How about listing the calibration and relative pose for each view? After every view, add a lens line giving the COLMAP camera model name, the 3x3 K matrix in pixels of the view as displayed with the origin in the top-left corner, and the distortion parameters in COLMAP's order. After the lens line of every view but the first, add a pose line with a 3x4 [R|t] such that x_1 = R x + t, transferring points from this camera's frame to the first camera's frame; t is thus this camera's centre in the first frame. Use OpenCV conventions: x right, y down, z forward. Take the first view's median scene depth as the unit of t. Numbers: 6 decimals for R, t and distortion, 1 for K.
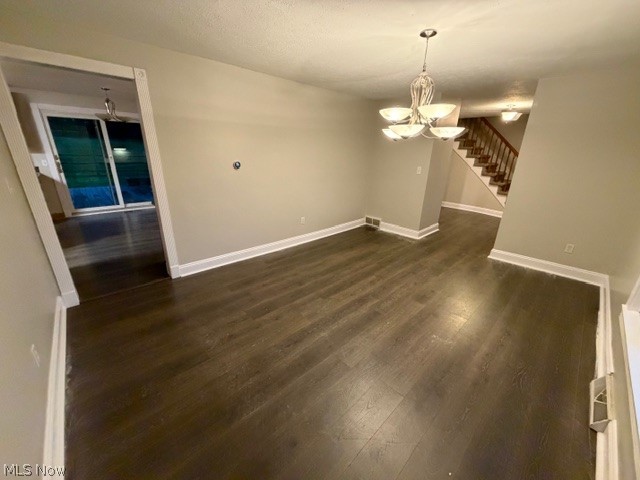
lens RADIAL K [[253.3, 0, 320.0], [0, 253.3, 240.0], [0, 0, 1]] dist [-0.002100, 0.000137]
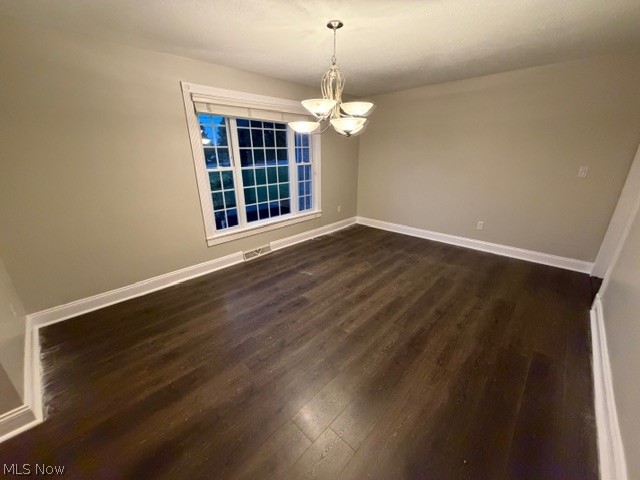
lens RADIAL K [[253.3, 0, 320.0], [0, 253.3, 240.0], [0, 0, 1]] dist [-0.002100, 0.000137]
pose [[-0.998694, -0.001716, -0.051069, 0.375287], [-0.033560, 0.775683, 0.630230, -0.548428], [0.038531, 0.631121, -0.774727, 1.591251]]
